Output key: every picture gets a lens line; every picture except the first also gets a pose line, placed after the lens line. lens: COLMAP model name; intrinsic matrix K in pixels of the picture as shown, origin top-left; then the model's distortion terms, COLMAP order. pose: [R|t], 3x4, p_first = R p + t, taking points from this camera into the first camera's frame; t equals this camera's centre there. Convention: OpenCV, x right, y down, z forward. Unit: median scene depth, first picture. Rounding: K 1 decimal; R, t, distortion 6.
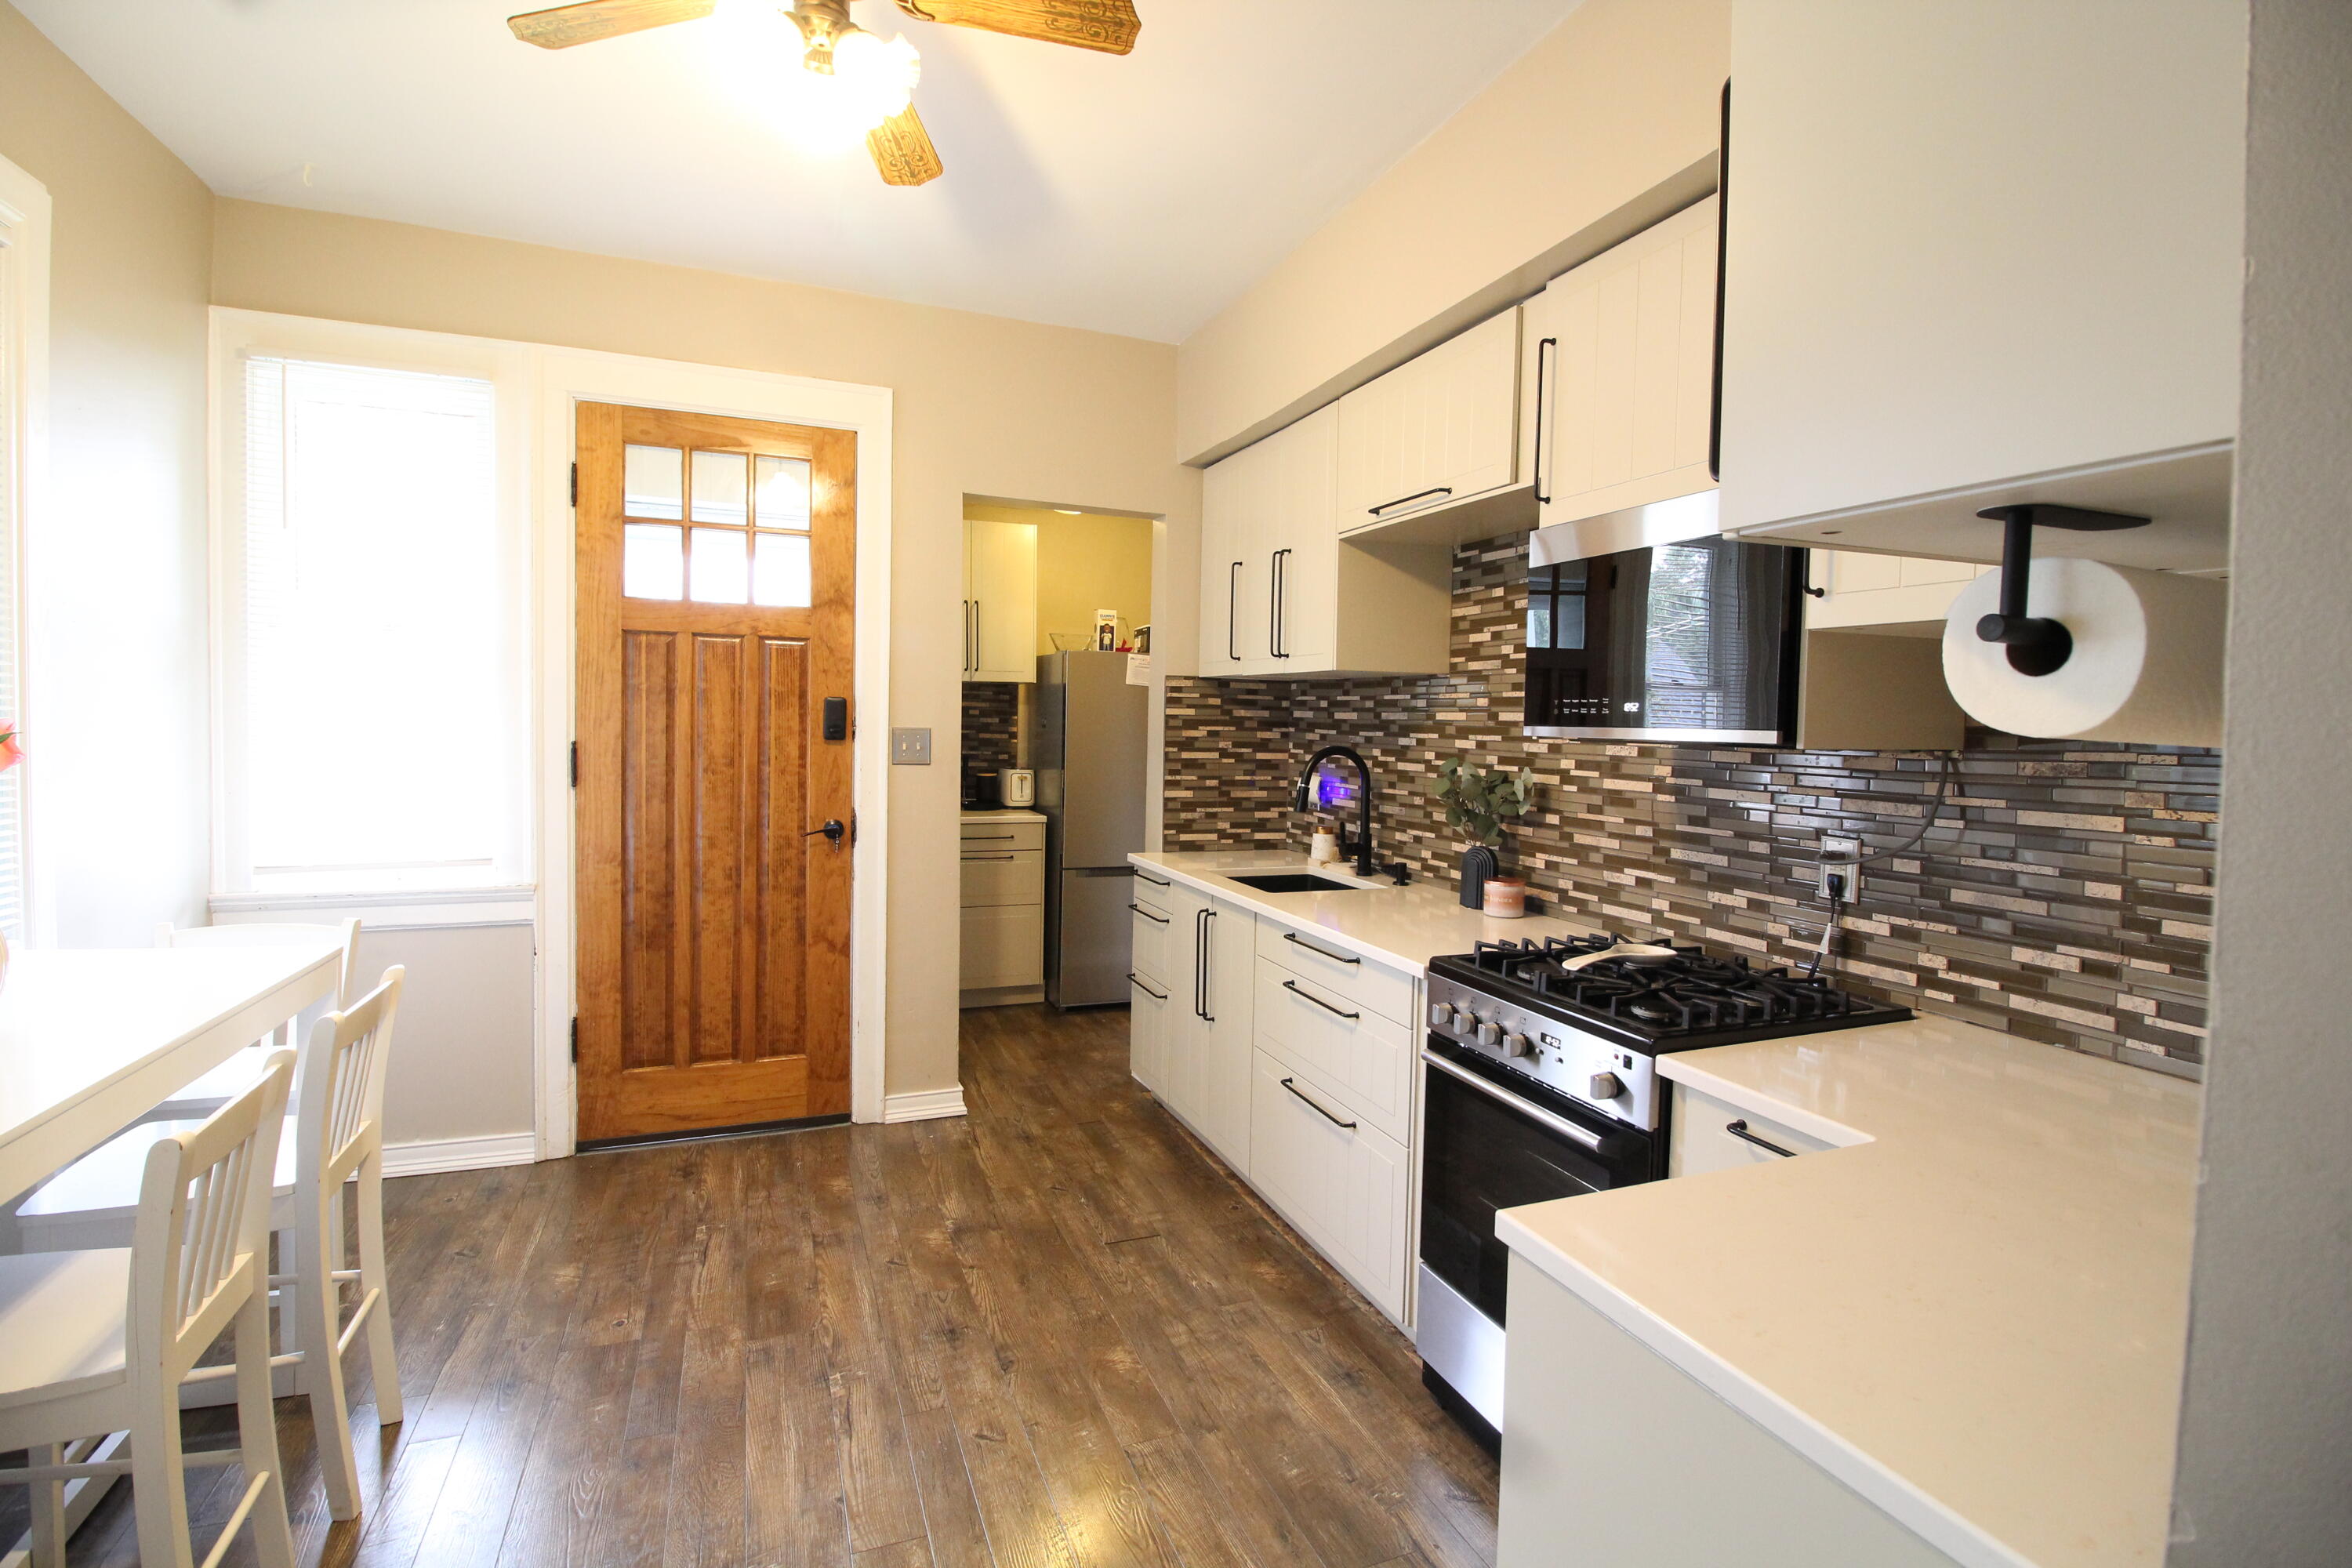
lens RADIAL K [[1079.6, 0, 1187.7], [0, 1079.6, 761.2], [0, 0, 1]] dist [0.001790, -0.015418]
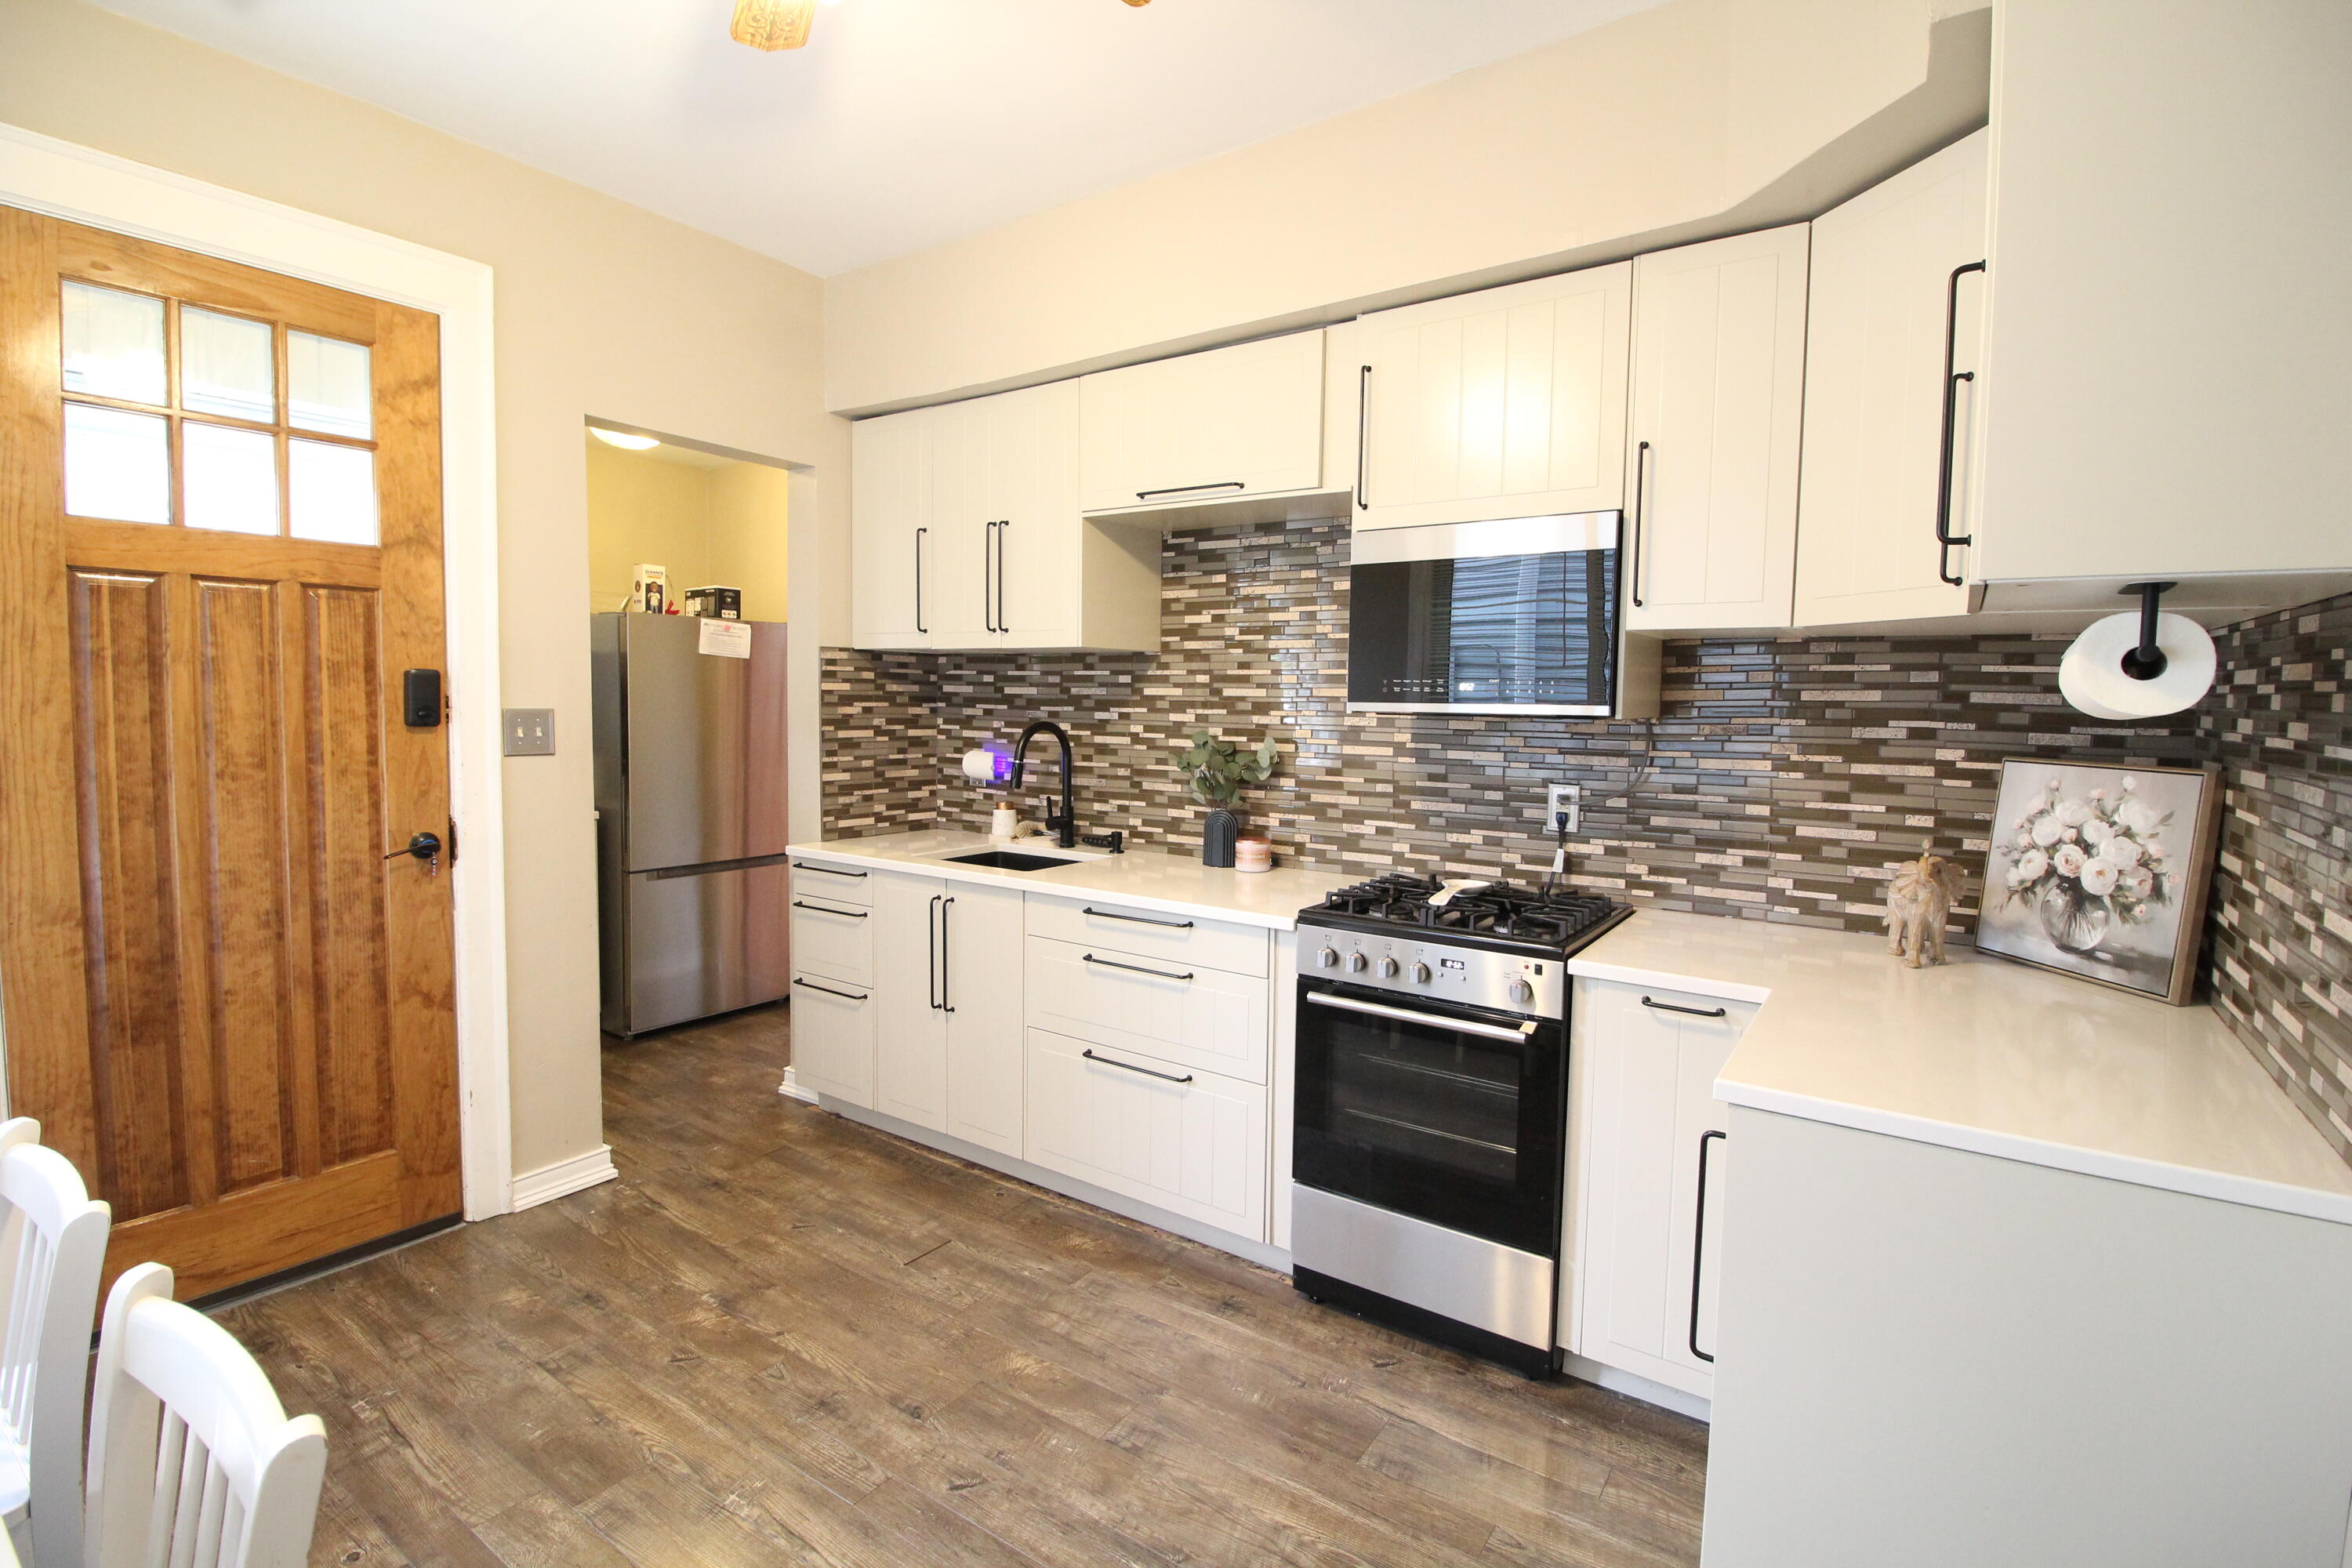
lens RADIAL K [[1078.8, 0, 1185.3], [0, 1078.8, 764.3], [0, 0, 1]] dist [0.001165, -0.014778]
pose [[0.833818, -0.041845, 0.550452, -0.372873], [0.024078, 0.998931, 0.039465, -0.012812], [-0.551514, -0.019653, 0.833934, 0.106543]]
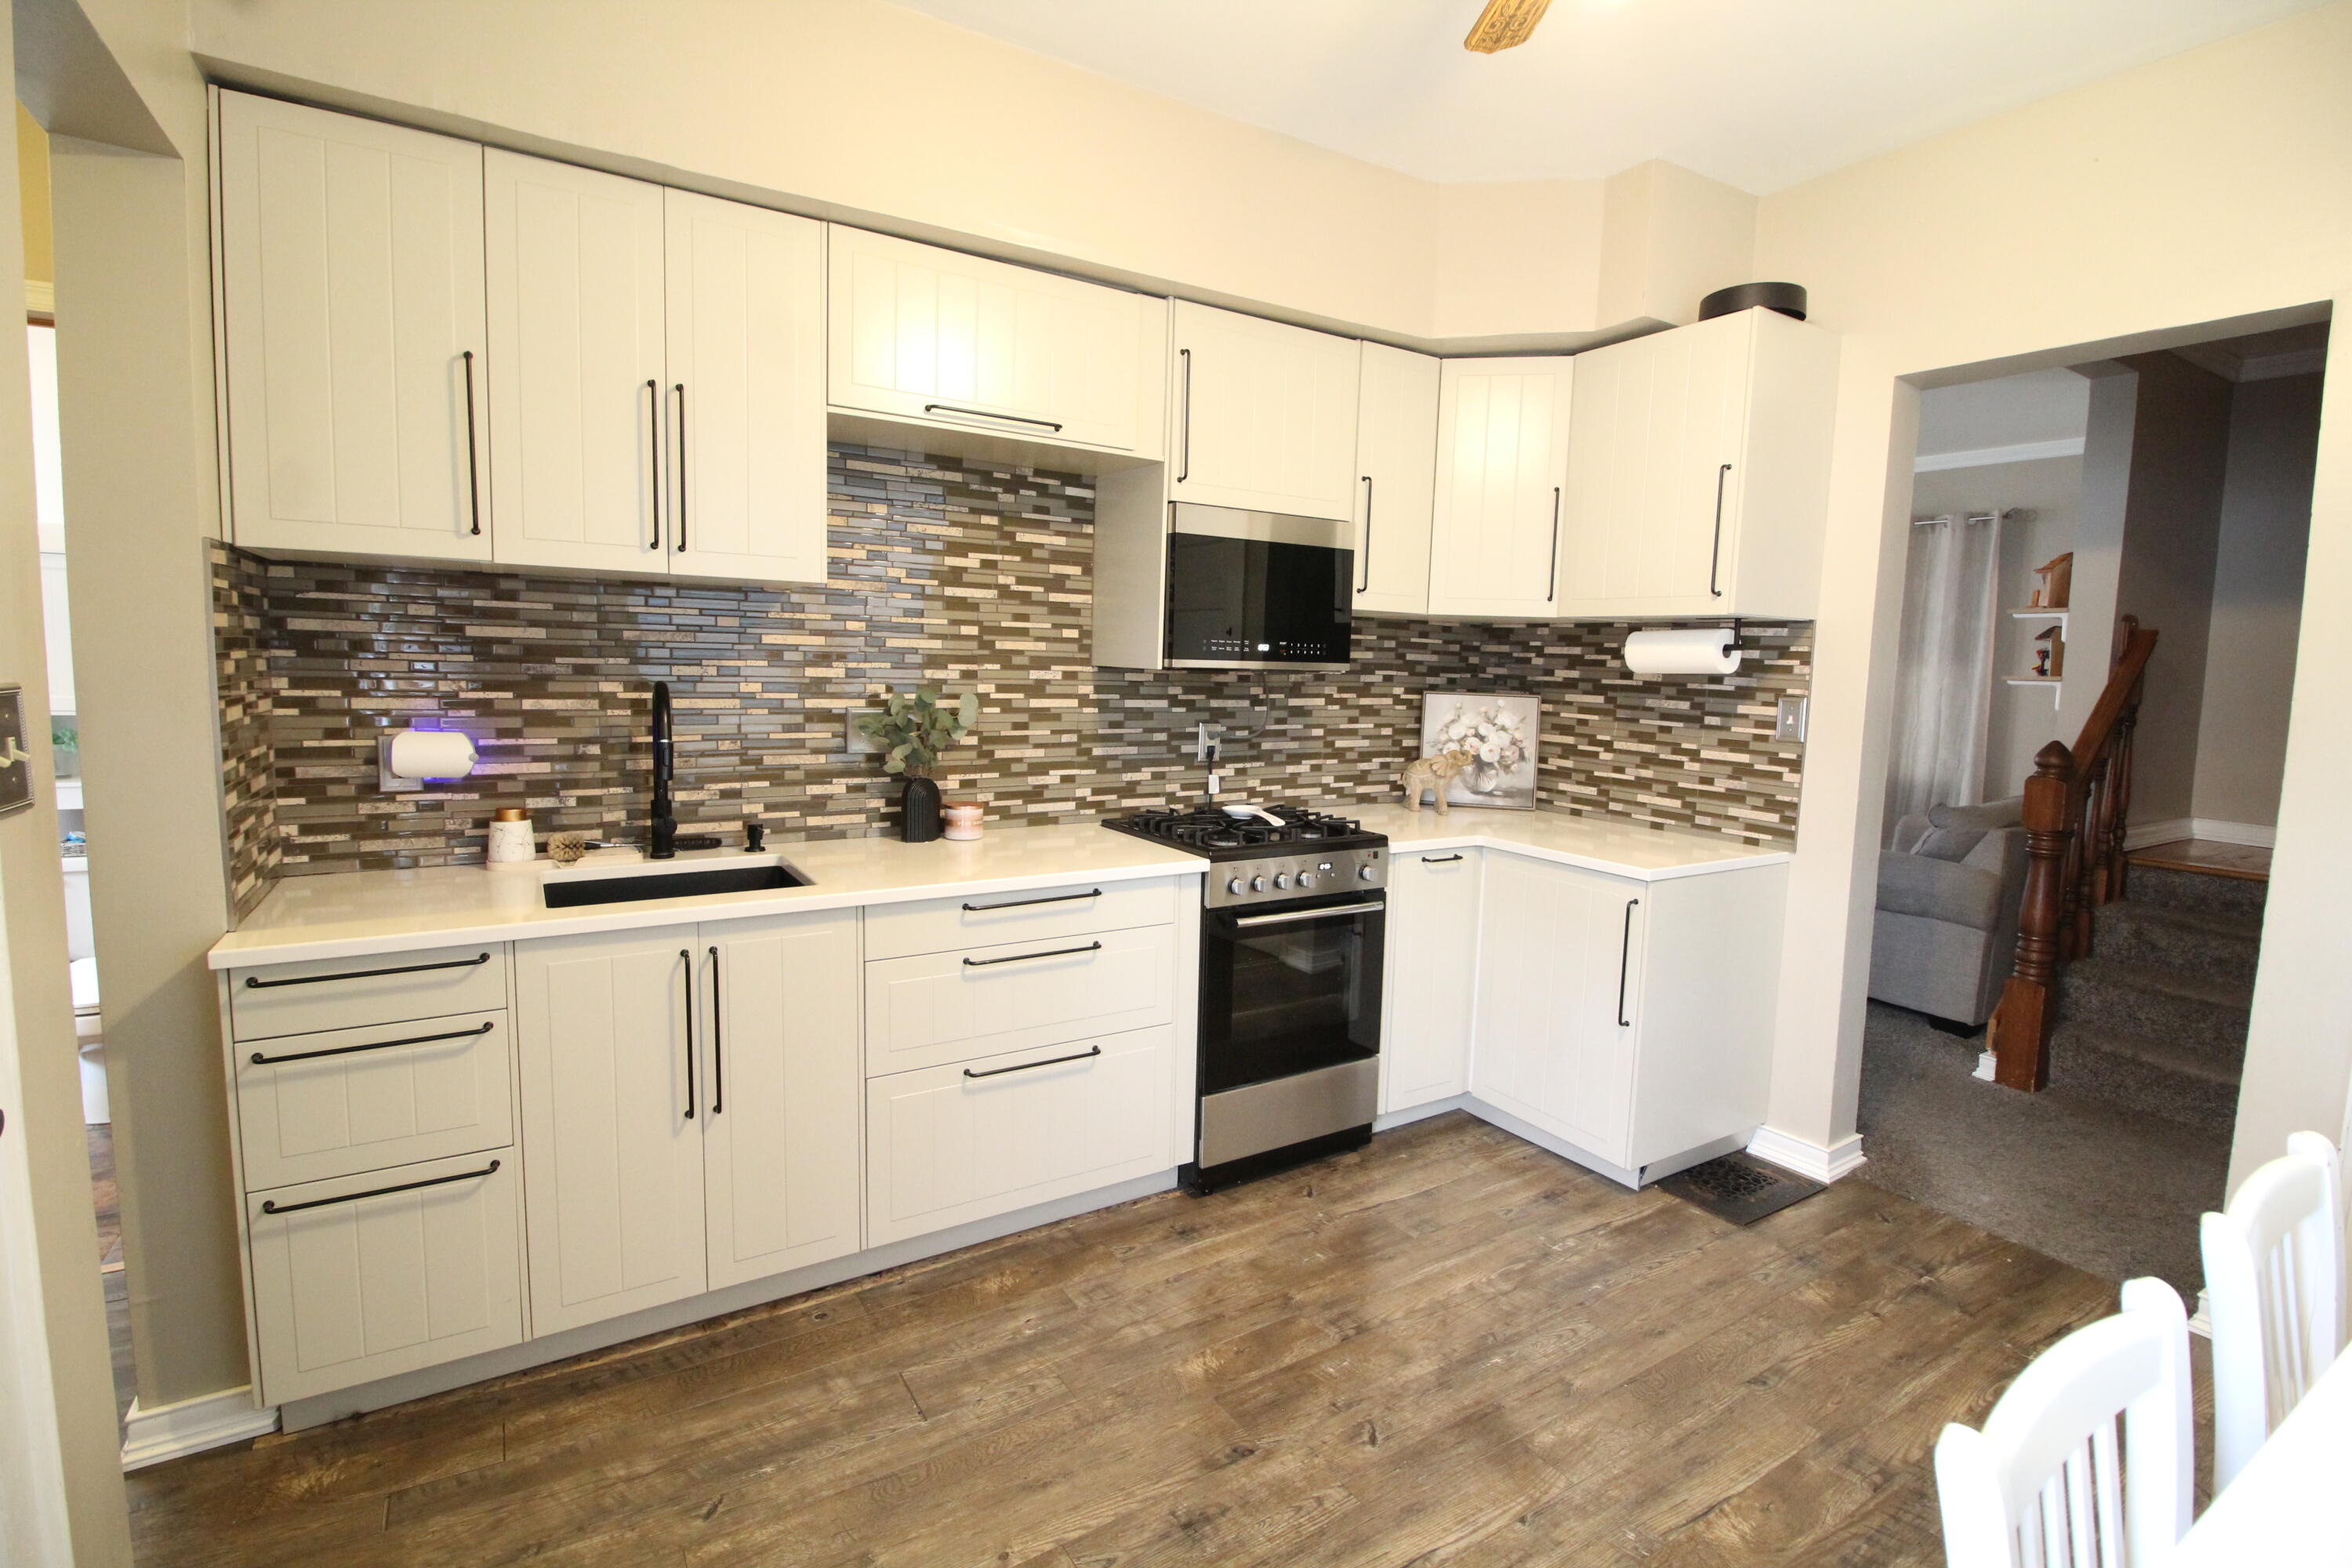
lens RADIAL K [[1079.6, 0, 1187.7], [0, 1079.6, 761.2], [0, 0, 1]] dist [0.001790, -0.015418]
pose [[-0.177078, -0.116827, 0.977238, -0.740506], [0.009468, 0.992682, 0.120389, -0.052225], [-0.984151, 0.030570, -0.174676, 0.957924]]
